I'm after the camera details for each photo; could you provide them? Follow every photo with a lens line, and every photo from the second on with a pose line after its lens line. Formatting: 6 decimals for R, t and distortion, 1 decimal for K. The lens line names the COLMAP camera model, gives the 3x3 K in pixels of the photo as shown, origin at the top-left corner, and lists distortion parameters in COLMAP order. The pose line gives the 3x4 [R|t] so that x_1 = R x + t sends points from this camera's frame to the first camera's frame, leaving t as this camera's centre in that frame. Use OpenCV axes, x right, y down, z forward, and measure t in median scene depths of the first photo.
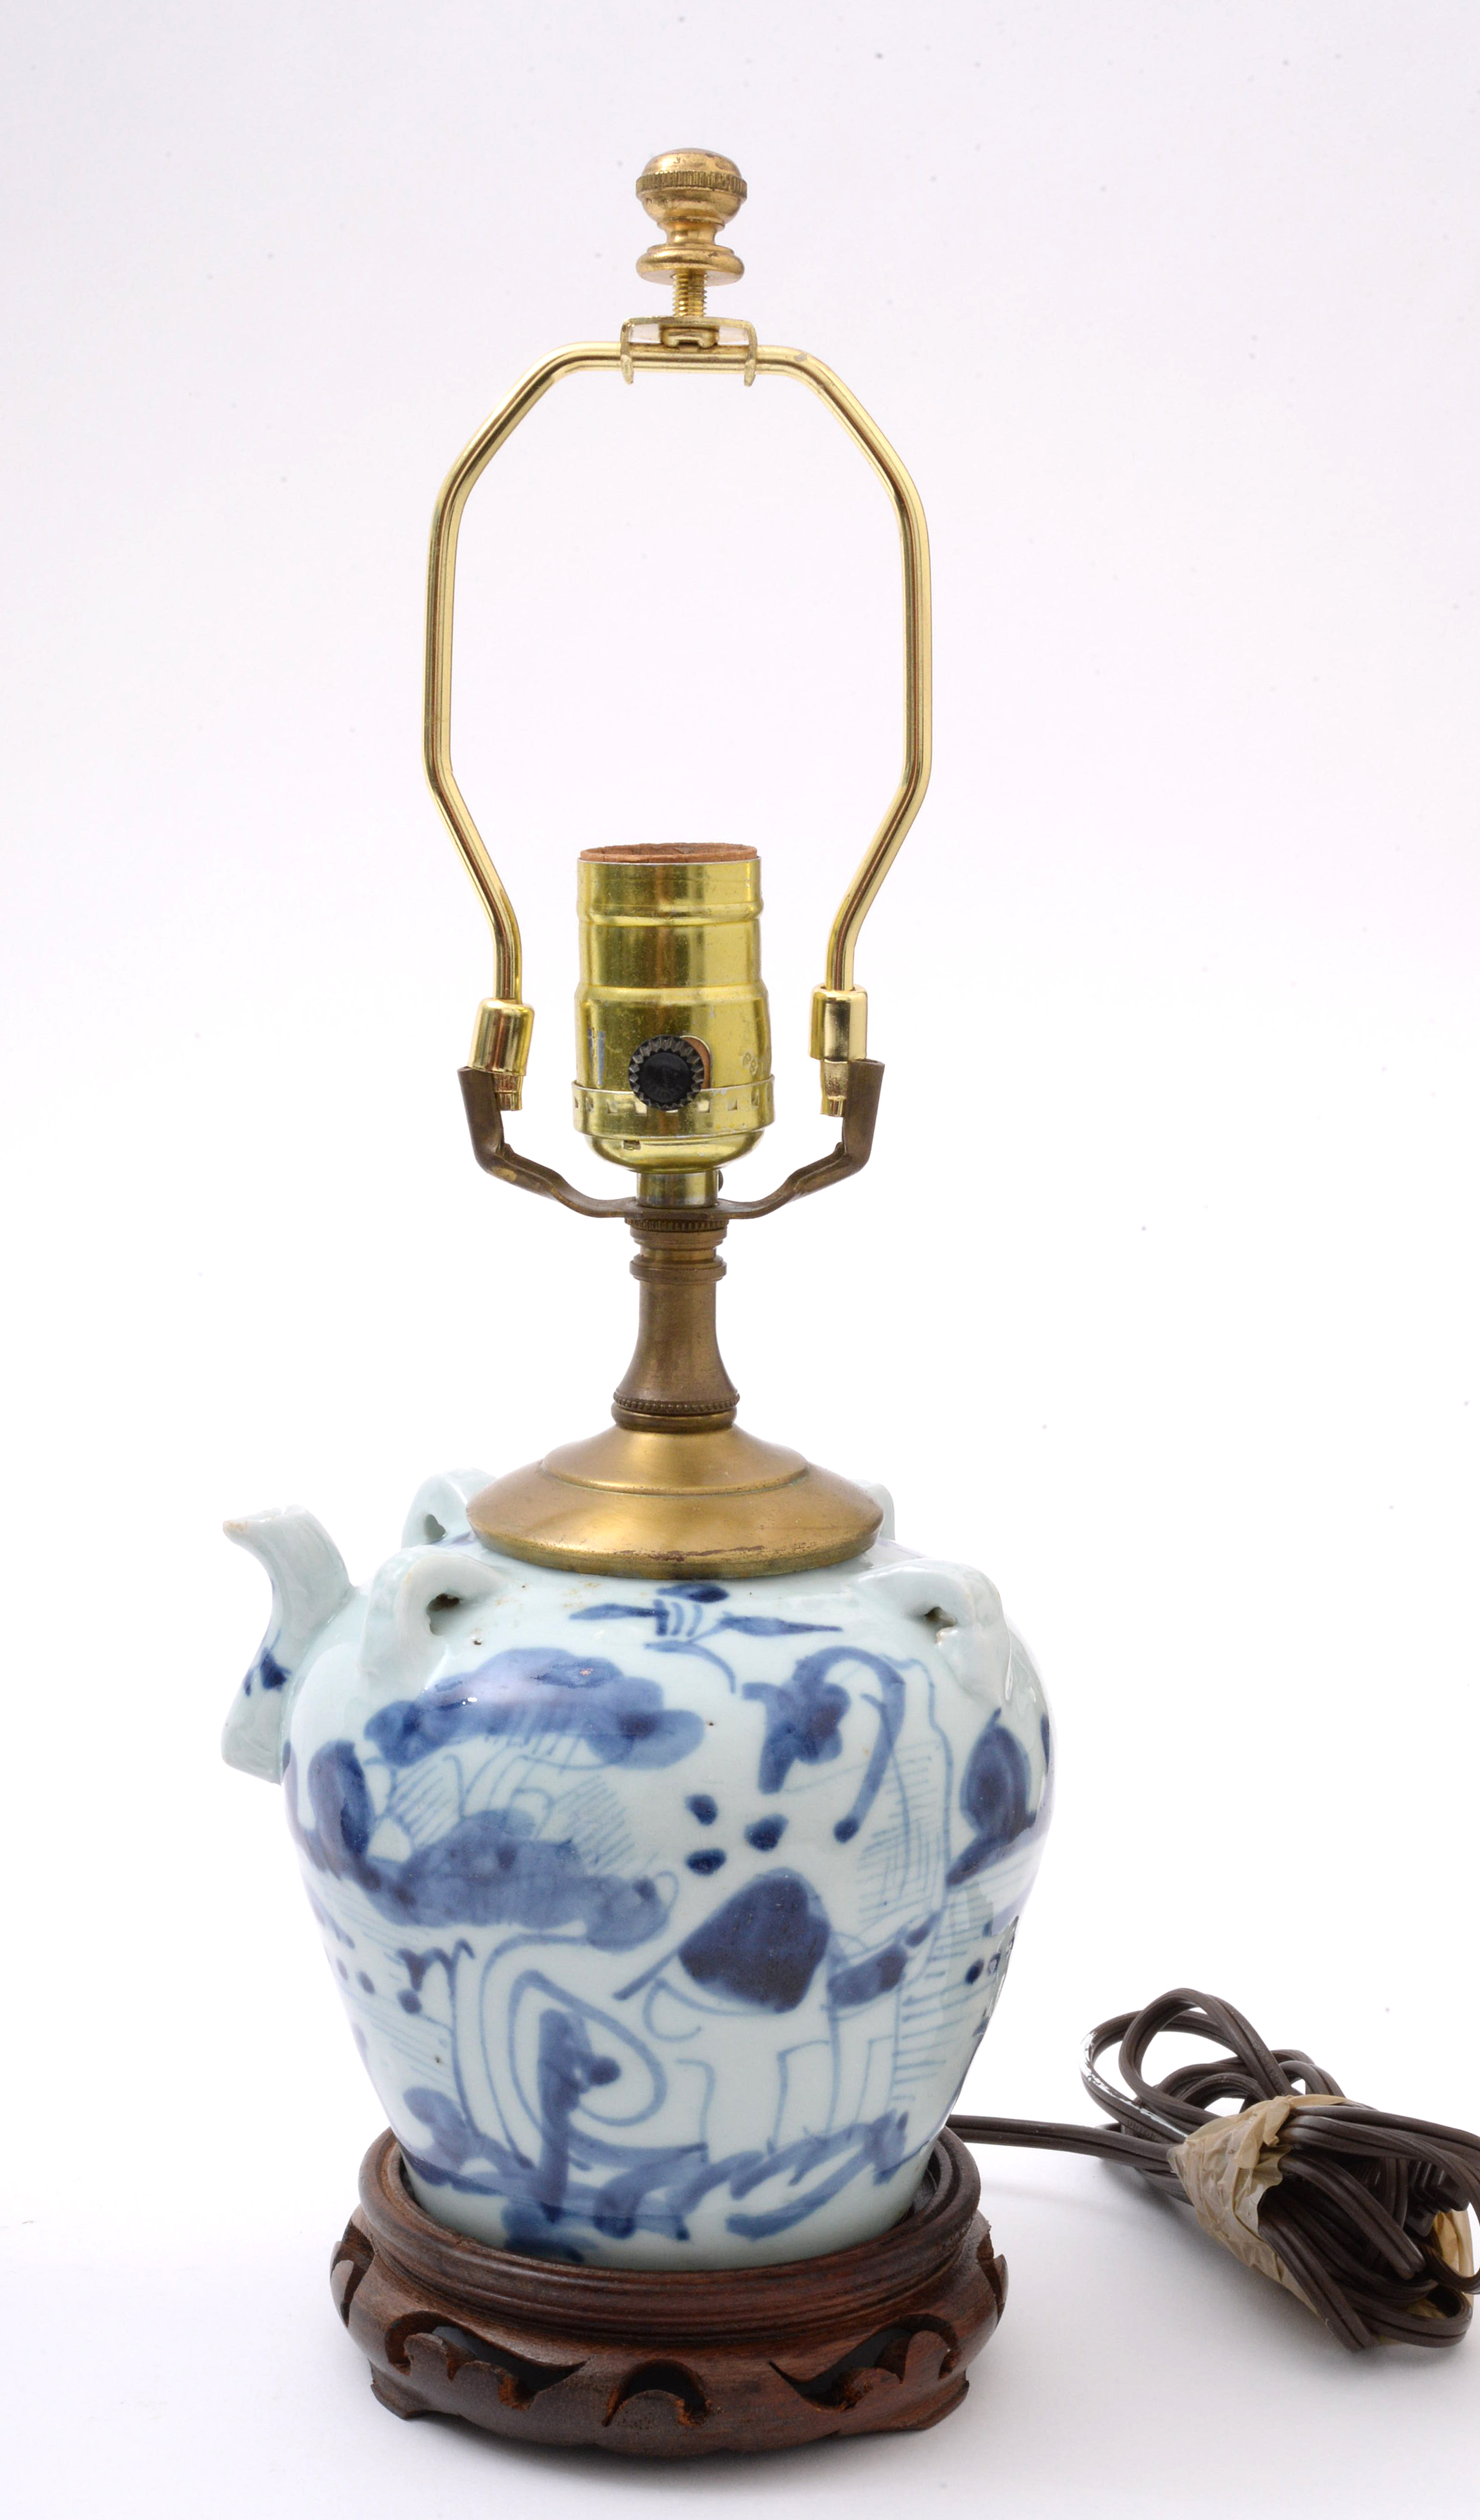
lens RADIAL K [[4267.8, 0, 740.0], [0, 4267.8, 1260.0], [0, 0, 1]] dist [-0.012240, -0.009270]
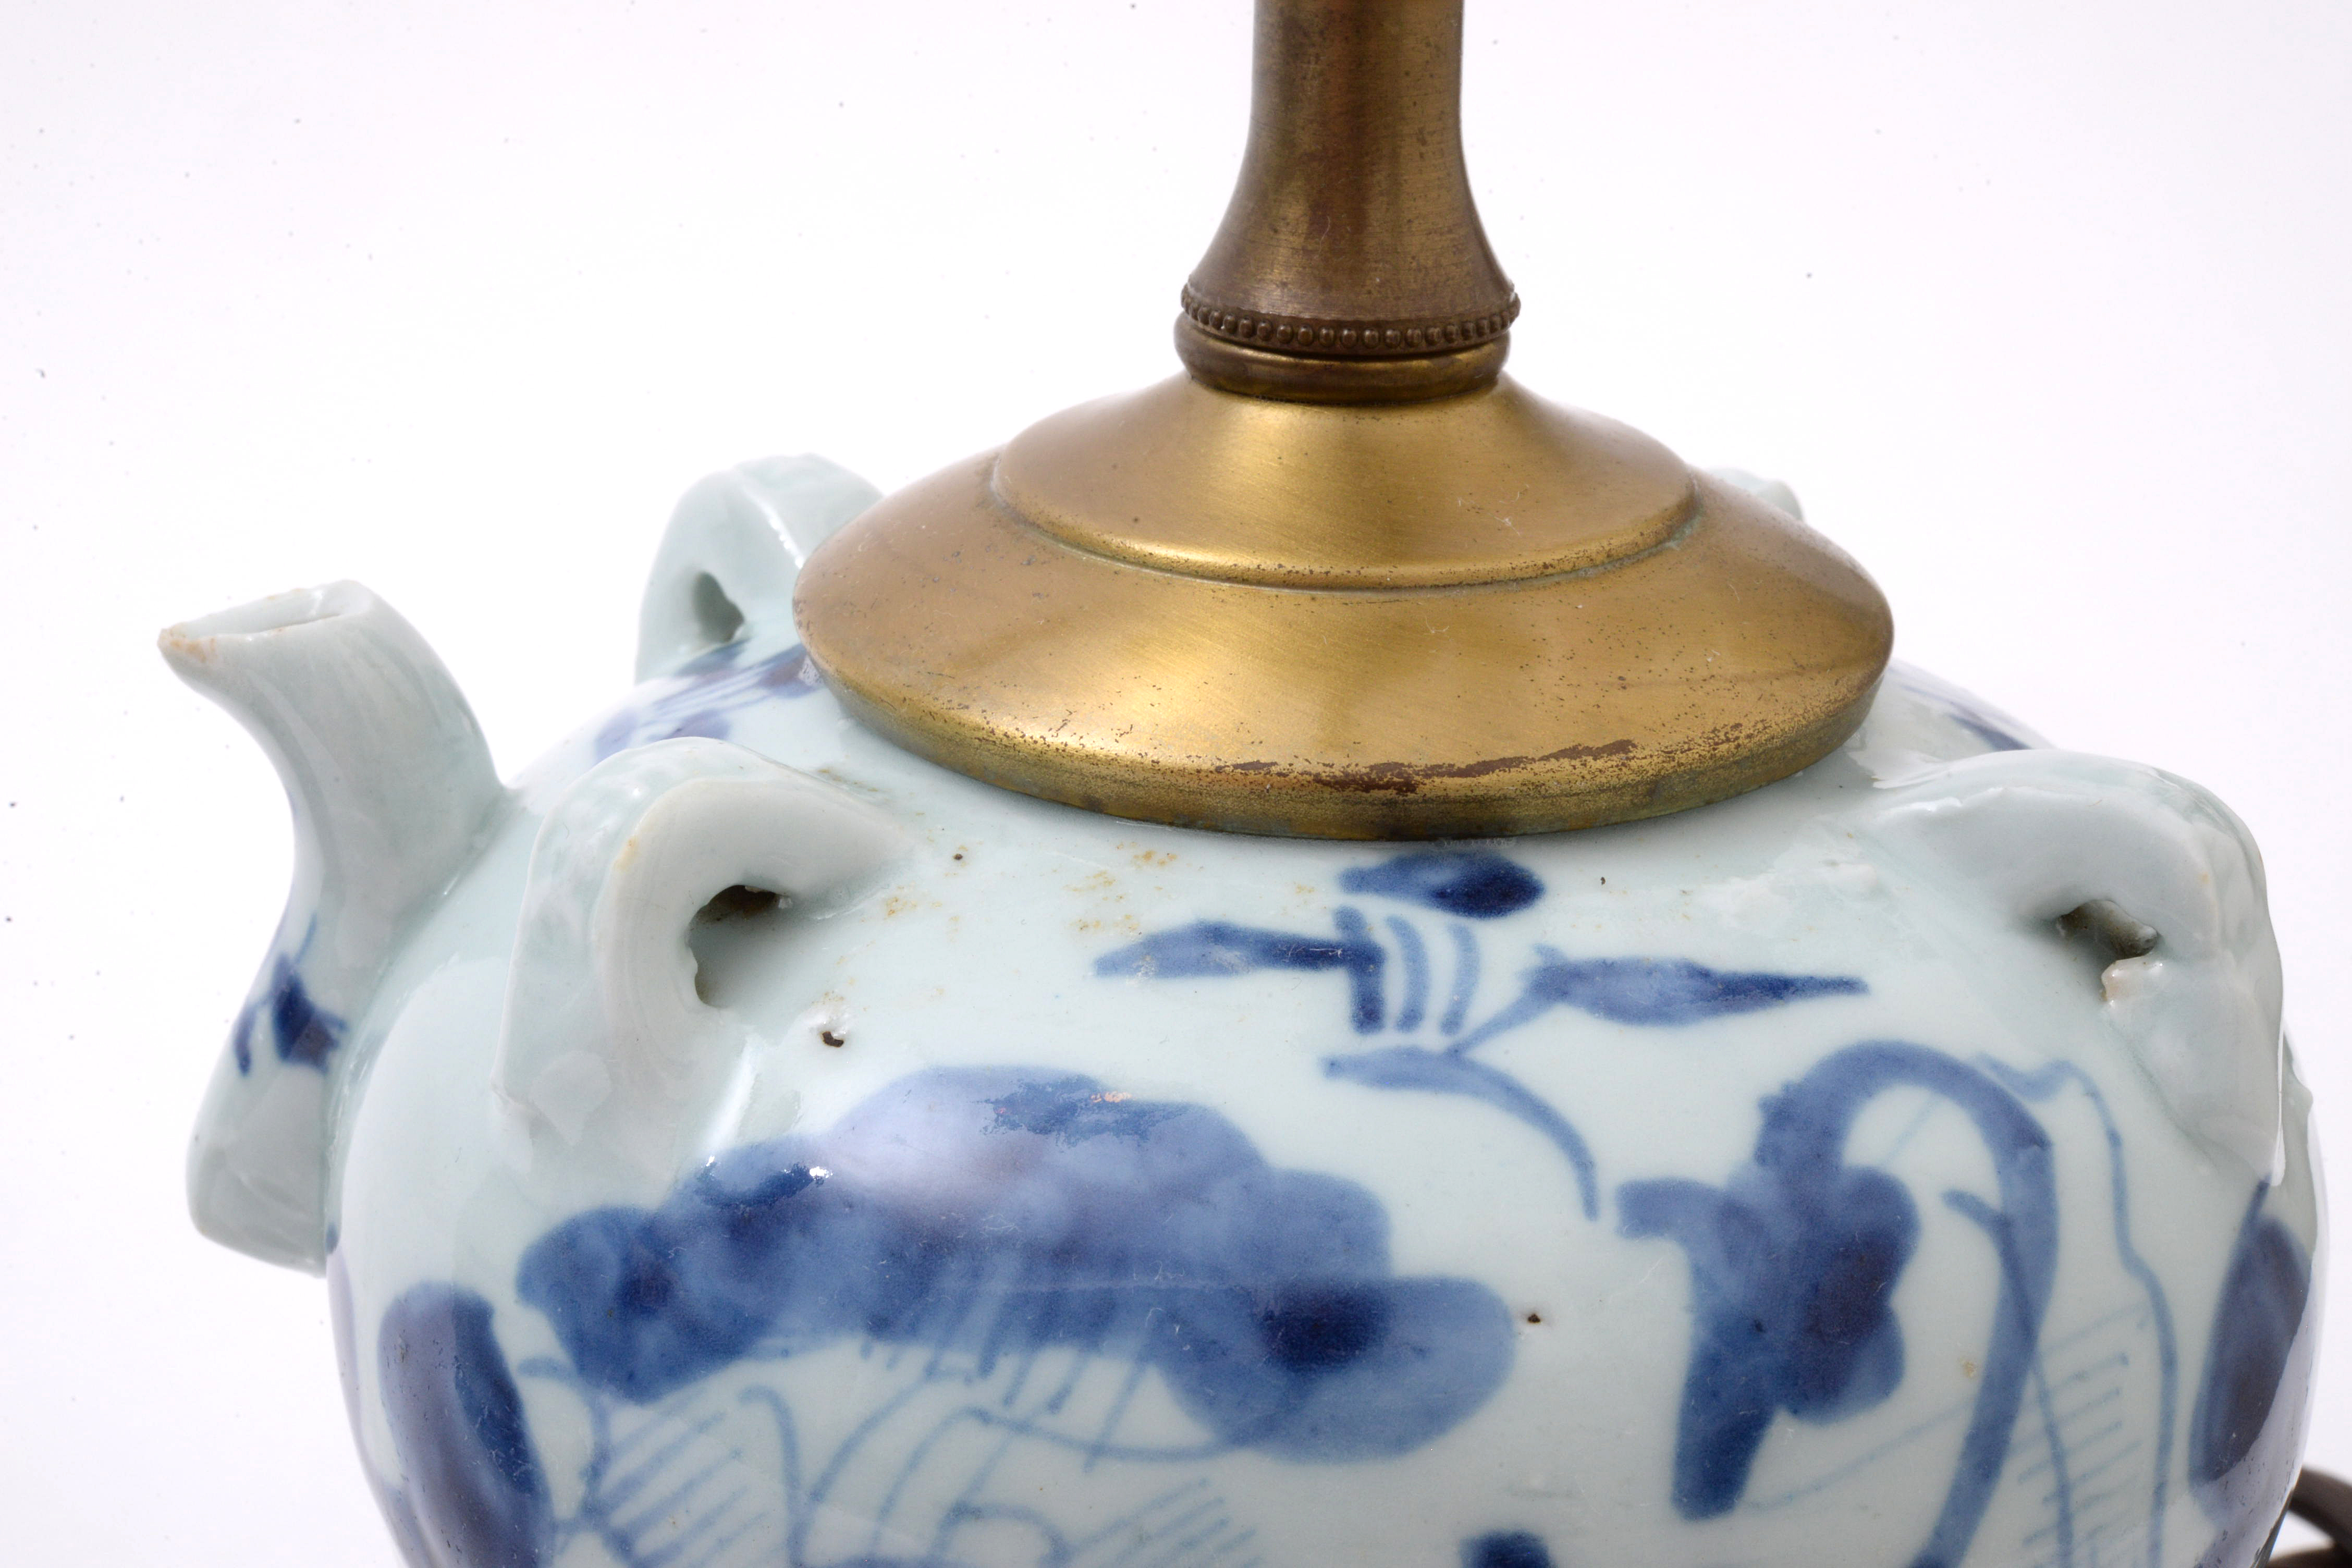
lens RADIAL K [[4007.3, 0, 1176.0], [0, 4007.3, 784.0], [0, 0, 1]] dist [-0.016295, -0.014010]
pose [[0.999601, -0.008023, 0.027066, -0.042177], [0.002706, 0.981581, 0.191029, 0.006705], [-0.028100, -0.190880, 0.981211, 0.682069]]
